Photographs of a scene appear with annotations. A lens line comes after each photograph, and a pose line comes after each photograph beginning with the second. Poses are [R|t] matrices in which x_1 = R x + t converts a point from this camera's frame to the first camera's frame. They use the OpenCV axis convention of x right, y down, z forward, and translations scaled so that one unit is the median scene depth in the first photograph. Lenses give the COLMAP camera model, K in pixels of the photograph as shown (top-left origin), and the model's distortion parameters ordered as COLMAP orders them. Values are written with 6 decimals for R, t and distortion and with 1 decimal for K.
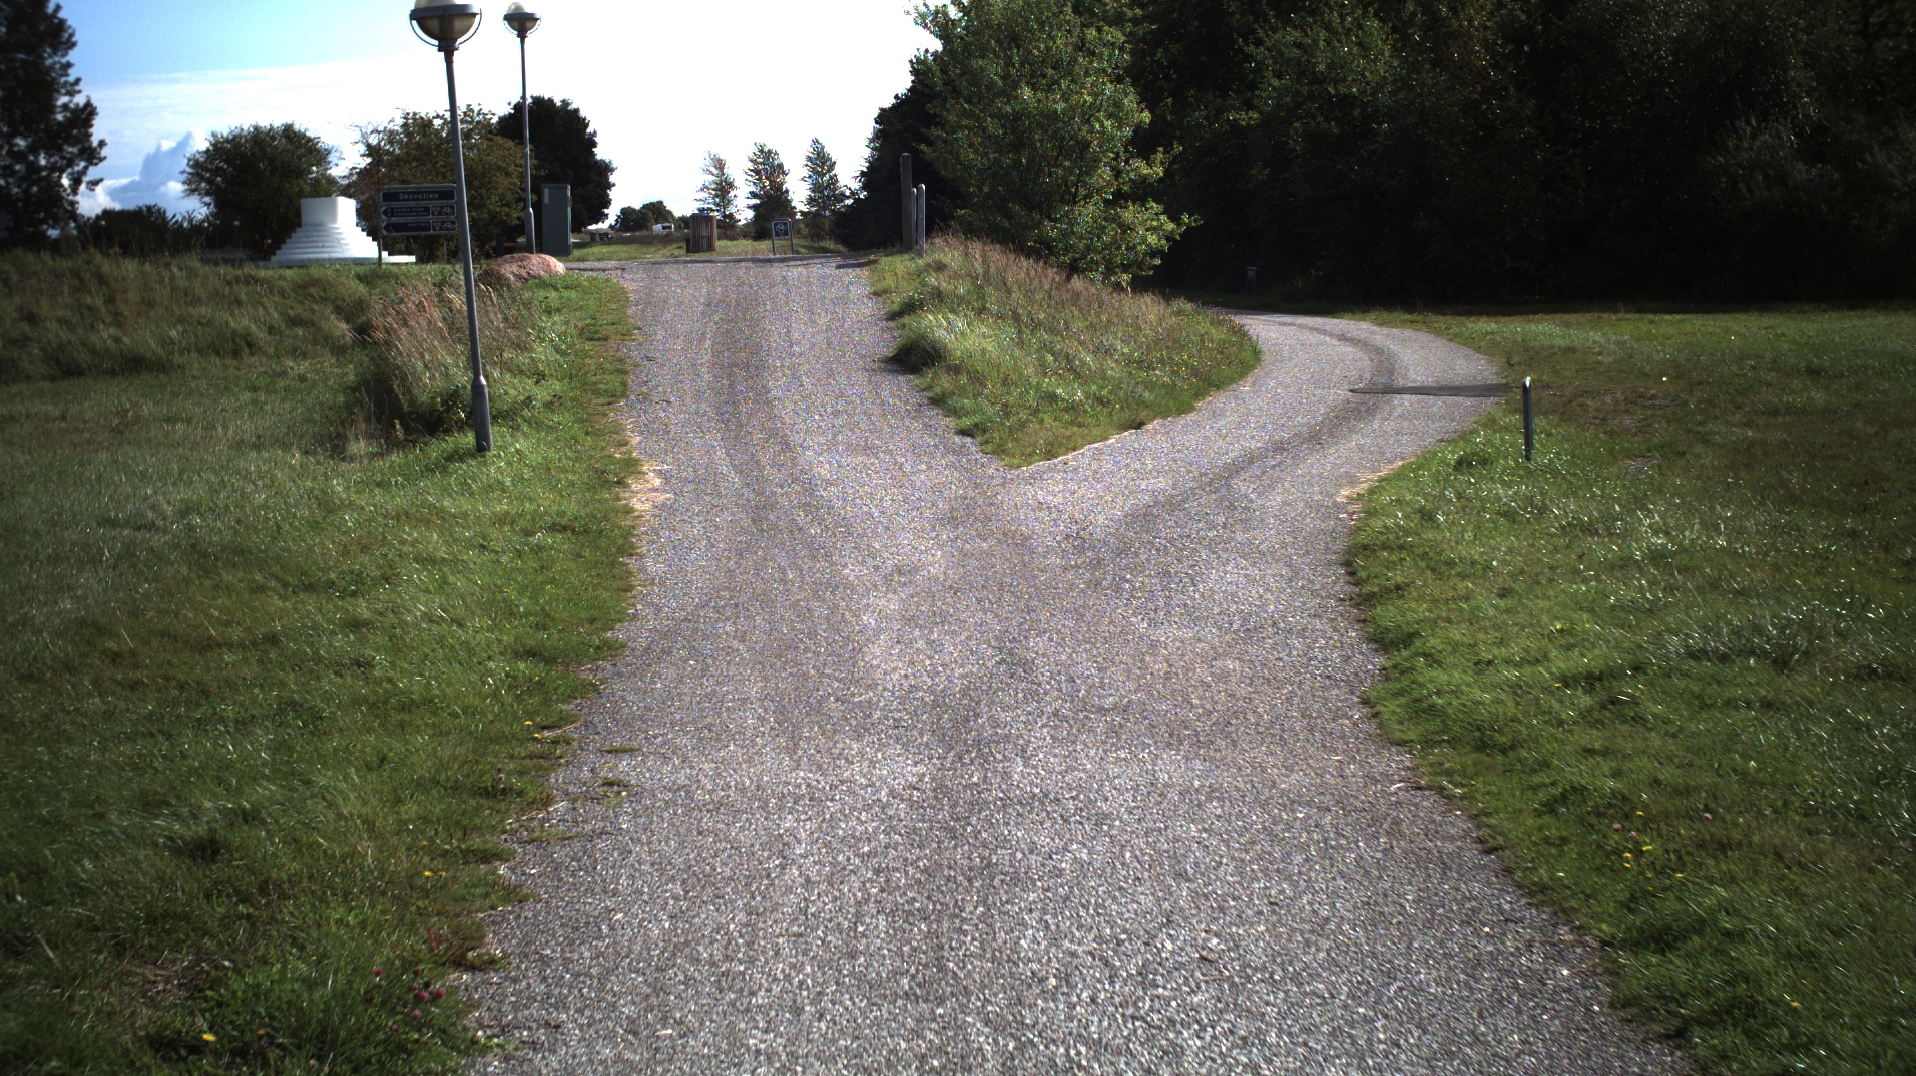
lens RADIAL K [[3454.4, 0, 966.2], [0, 3454.4, 522.3], [0, 0, 1]] dist [-0.250242, 0.000000]
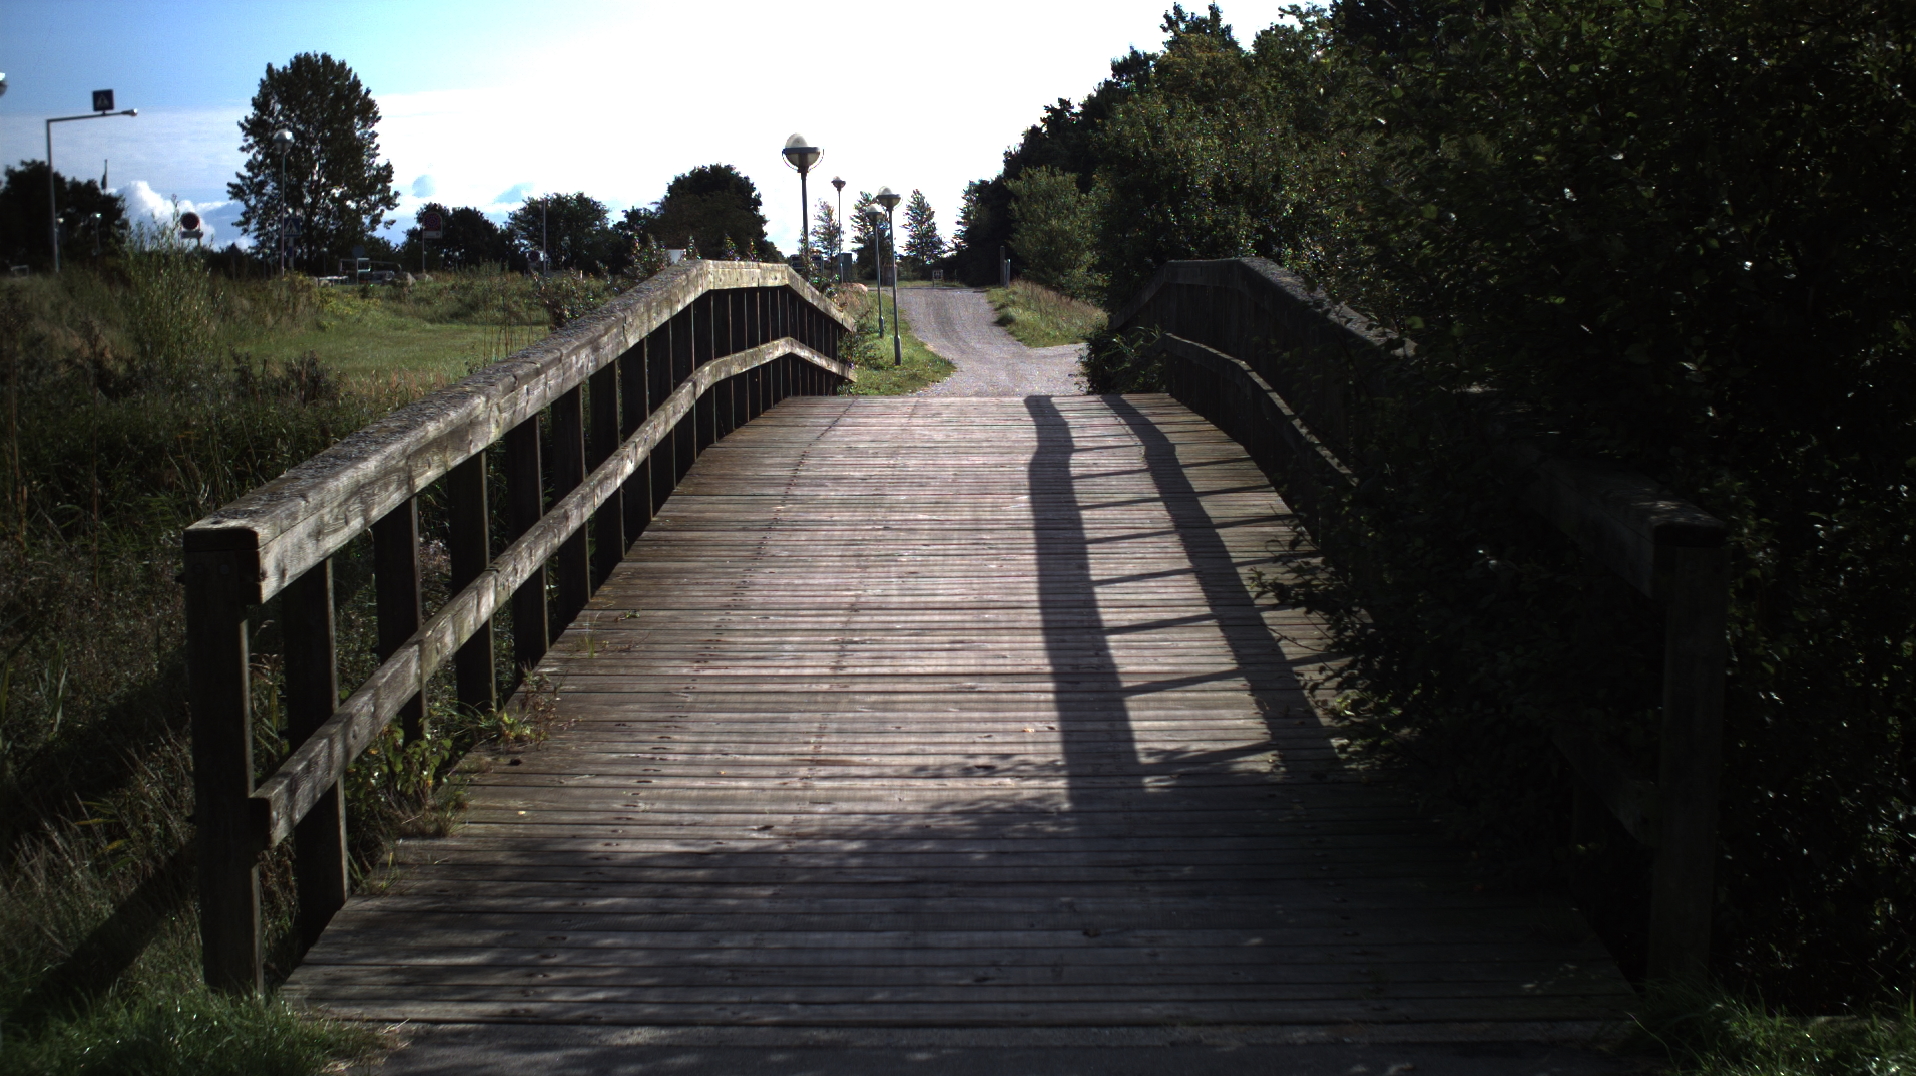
lens RADIAL K [[3454.4, 0, 953.3], [0, 3454.4, 525.2], [0, 0, 1]] dist [-0.250242, 0.000000]
pose [[0.999218, 0.028247, -0.027675, 0.019078], [-0.028583, 0.999522, -0.011818, 0.109922], [0.027328, 0.012600, 0.999547, -1.319916]]
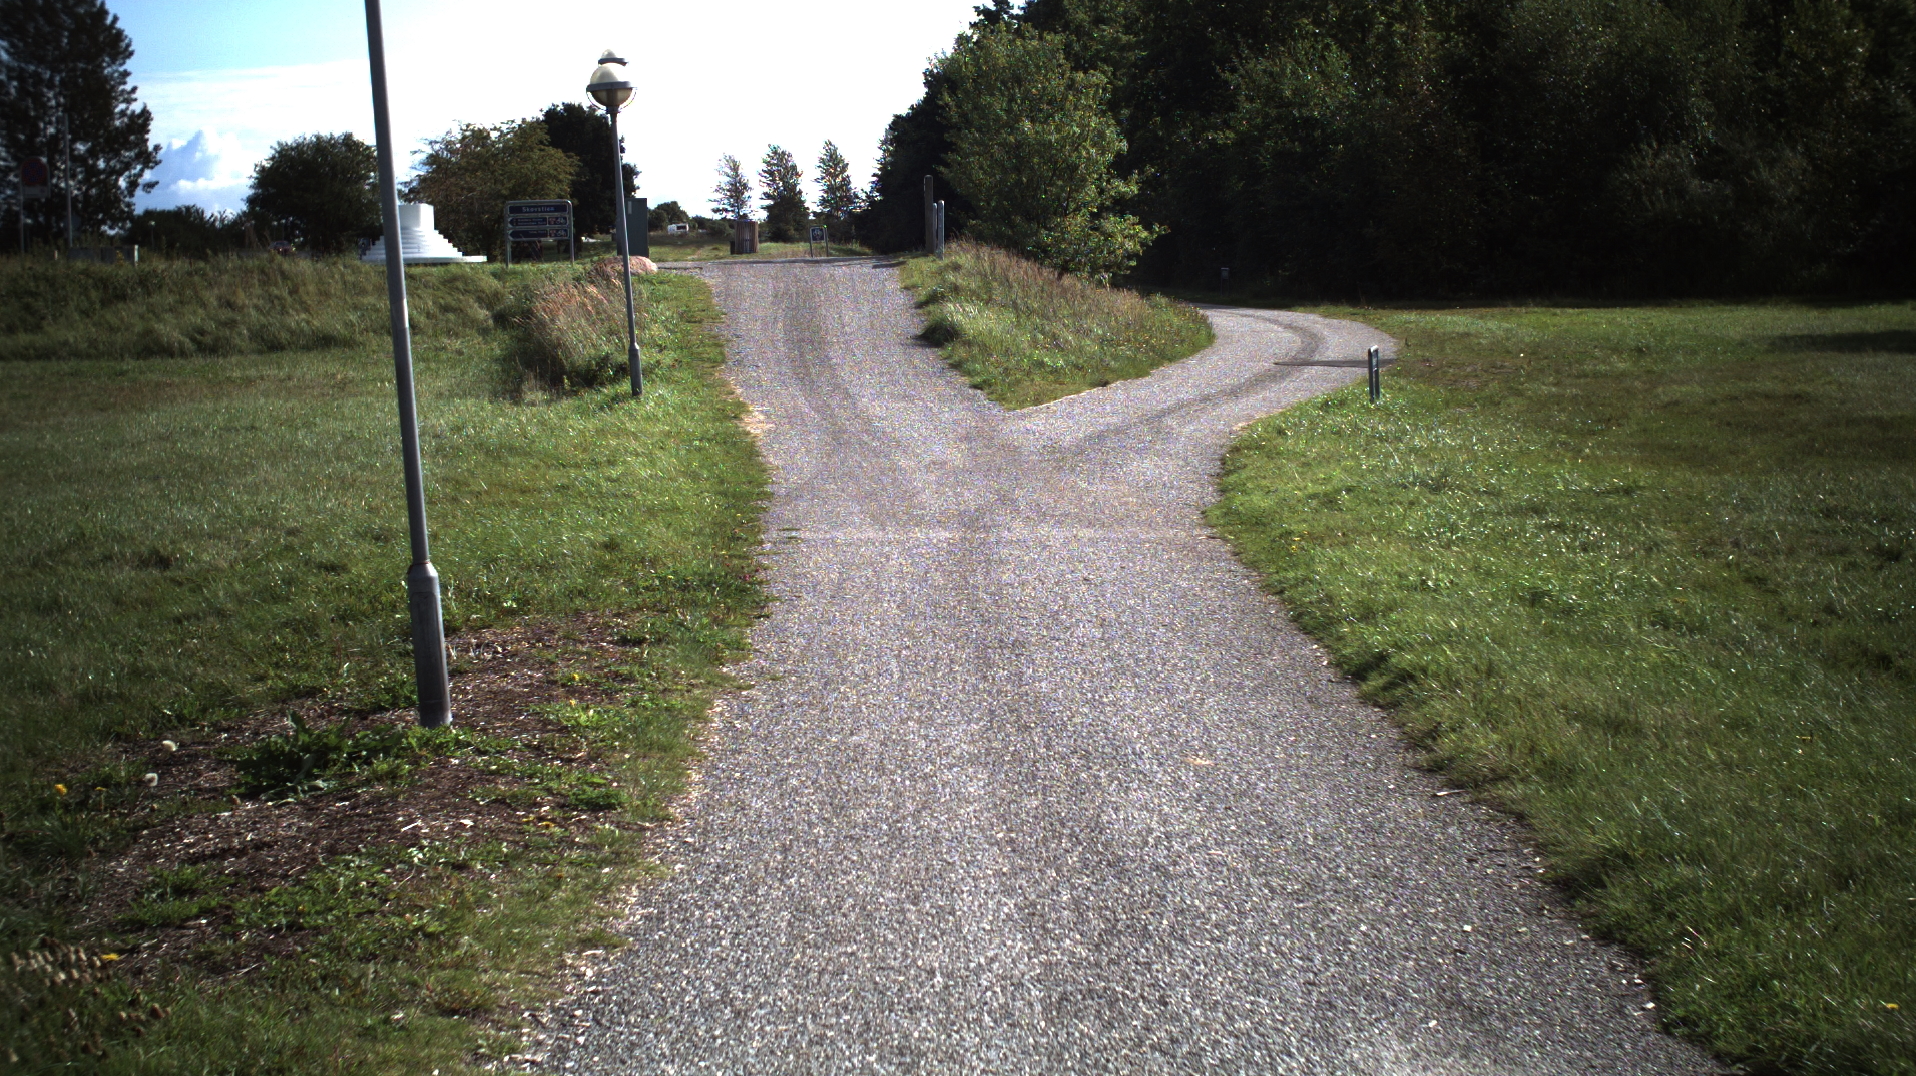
lens RADIAL K [[3454.4, 0, 957.4], [0, 3454.4, 529.9], [0, 0, 1]] dist [-0.250242, 0.000000]
pose [[0.999983, 0.002526, -0.005330, -0.000216], [-0.002515, 0.999994, 0.002175, 0.016281], [0.005335, -0.002161, 0.999983, -0.220111]]
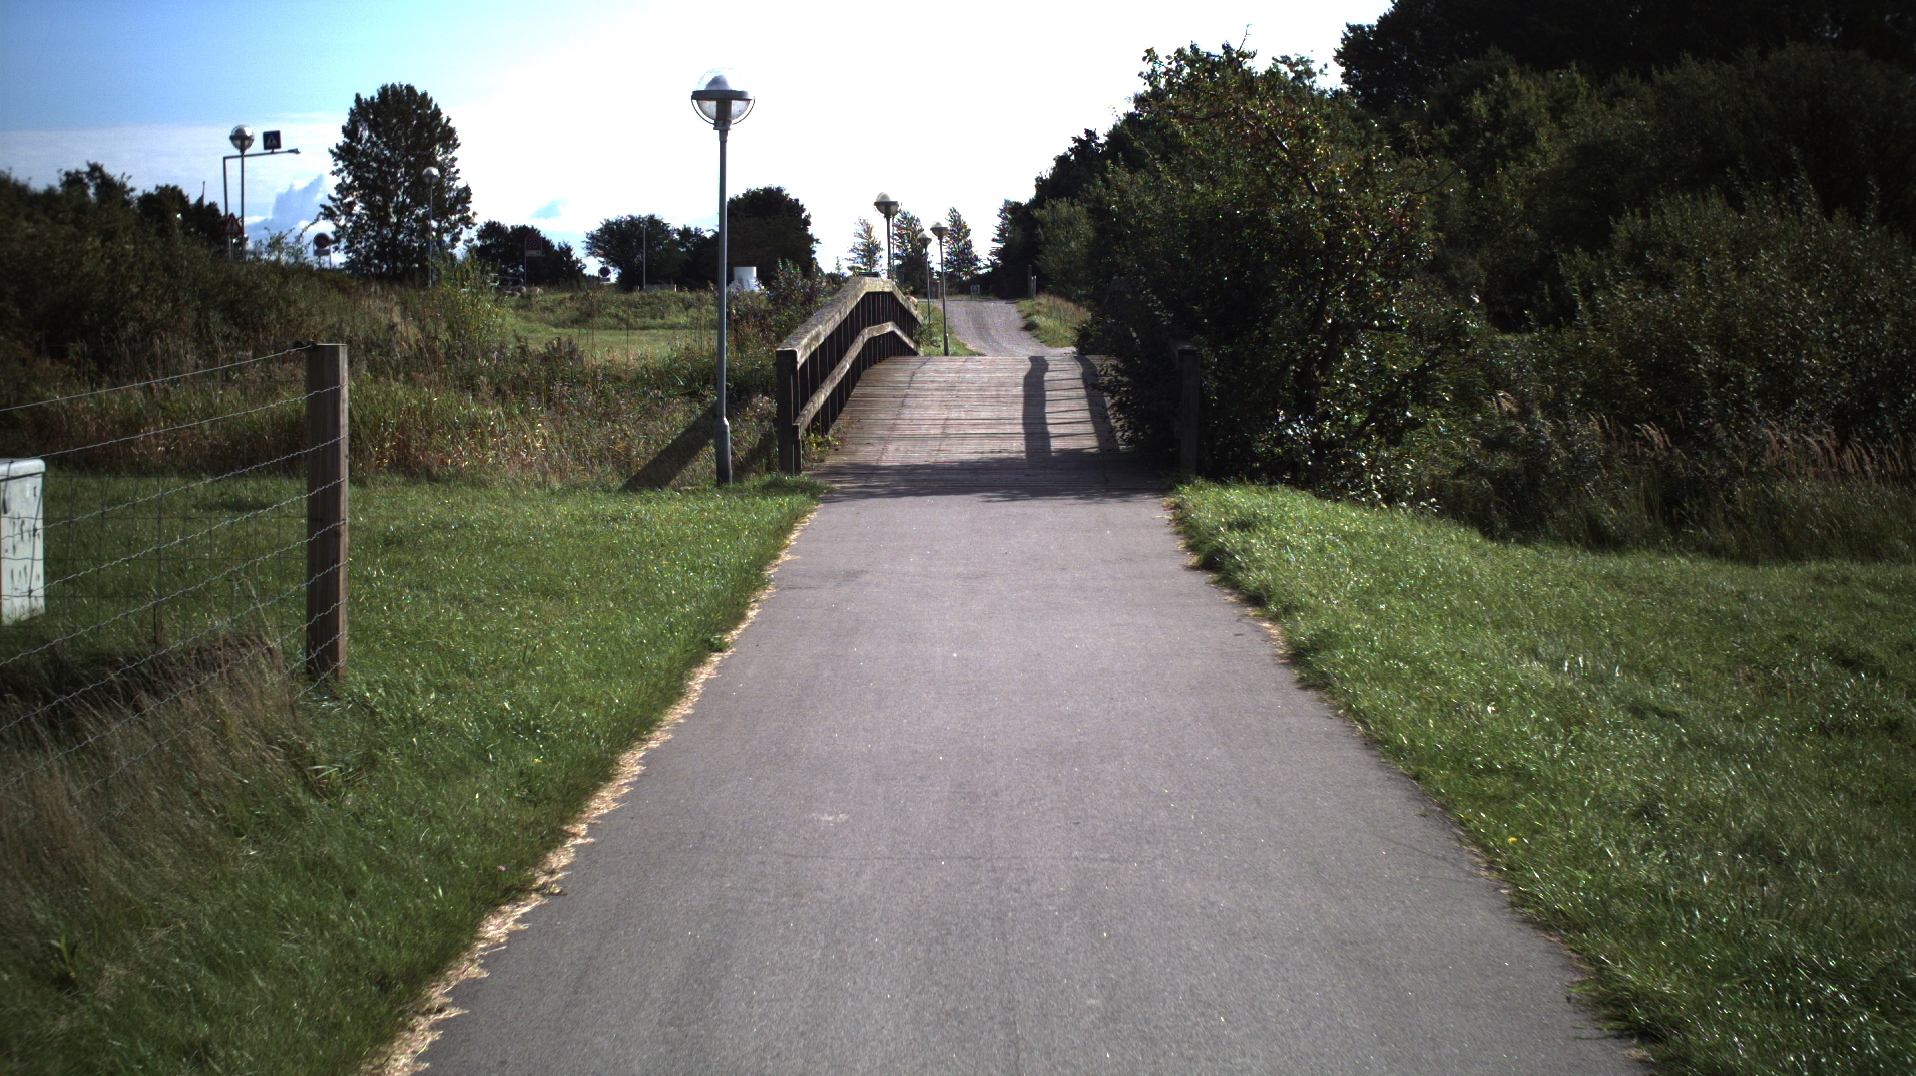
lens RADIAL K [[3454.4, 0, 964.6], [0, 3454.4, 548.9], [0, 0, 1]] dist [-0.250242, 0.000000]
pose [[0.998936, 0.030680, -0.034443, 0.032421], [-0.031024, 0.999473, -0.009508, 0.148724], [0.034133, 0.010567, 0.999361, -1.758902]]
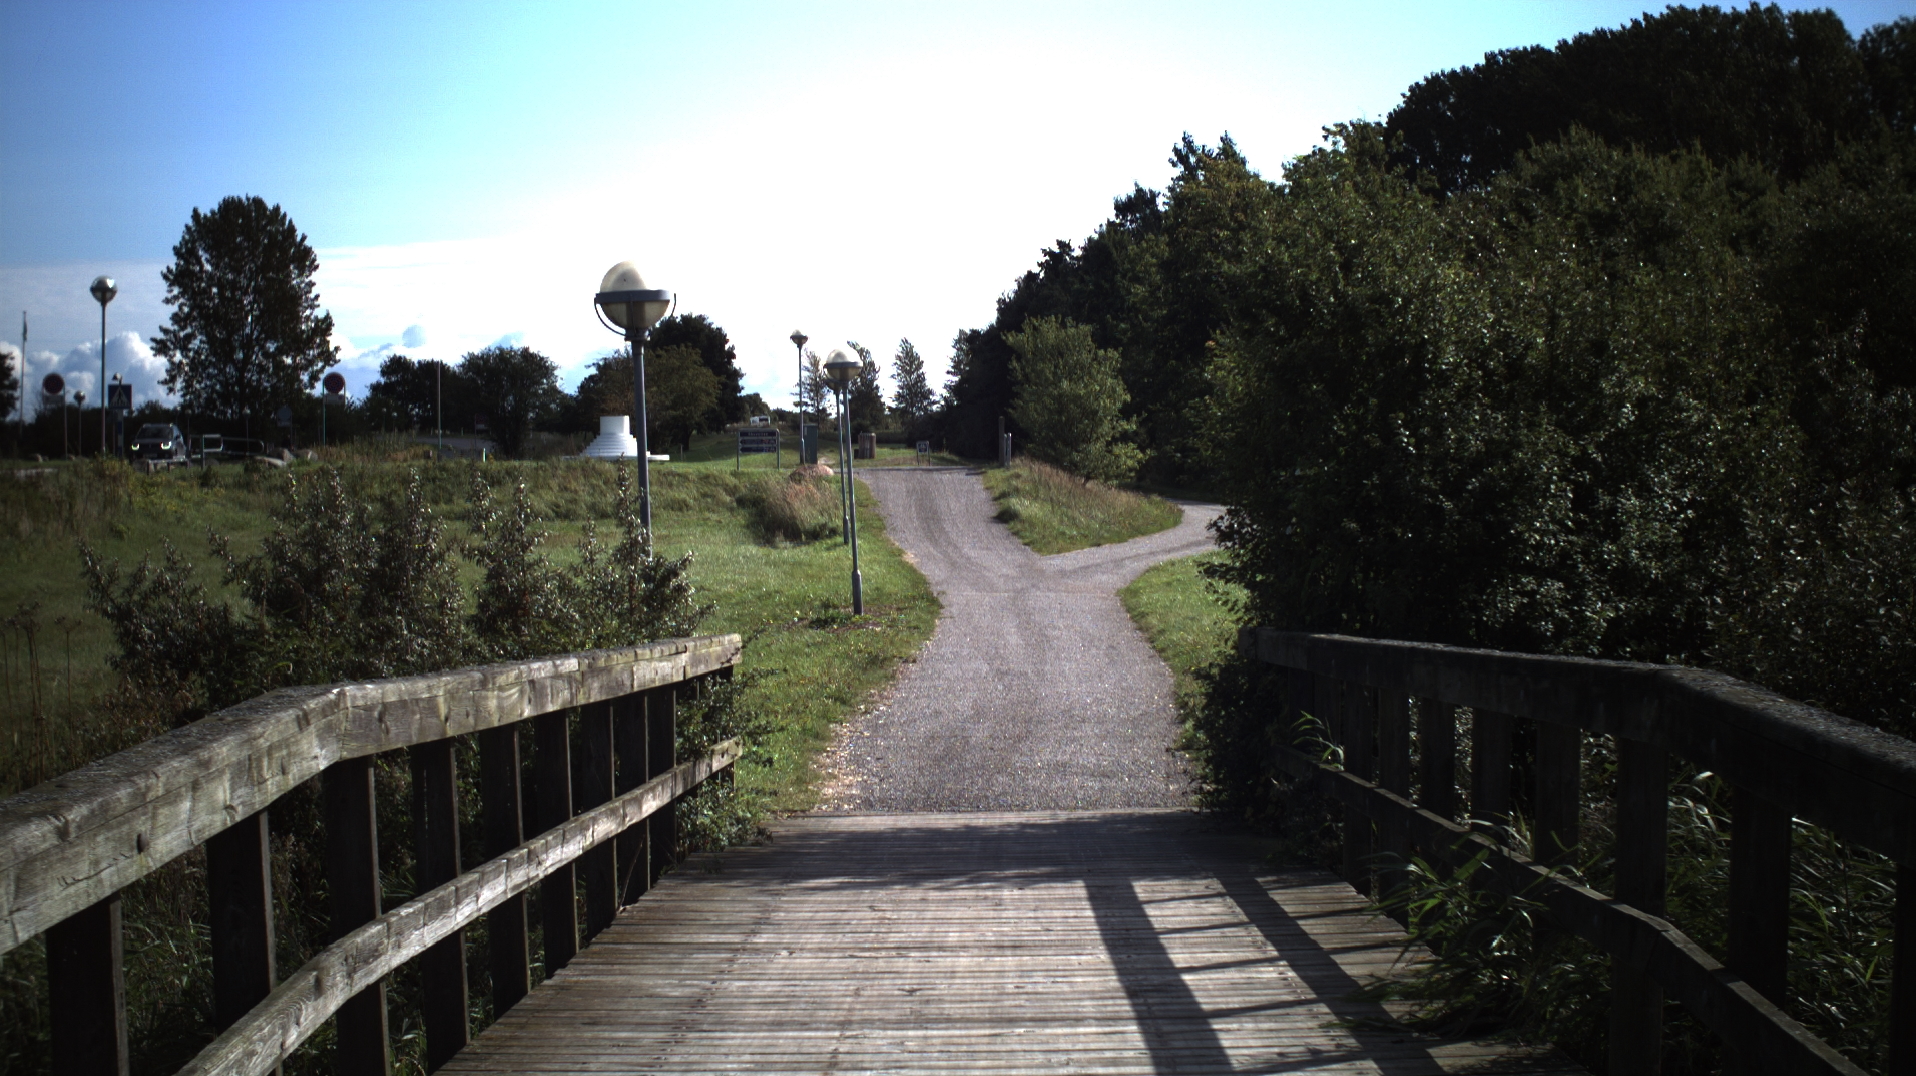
lens RADIAL K [[3454.4, 0, 947.9], [0, 3454.4, 544.4], [0, 0, 1]] dist [-0.250242, 0.000000]
pose [[0.999388, 0.021210, -0.027803, 0.007332], [-0.022558, 0.998539, -0.049111, 0.057543], [0.026721, 0.049708, 0.998406, -0.882678]]
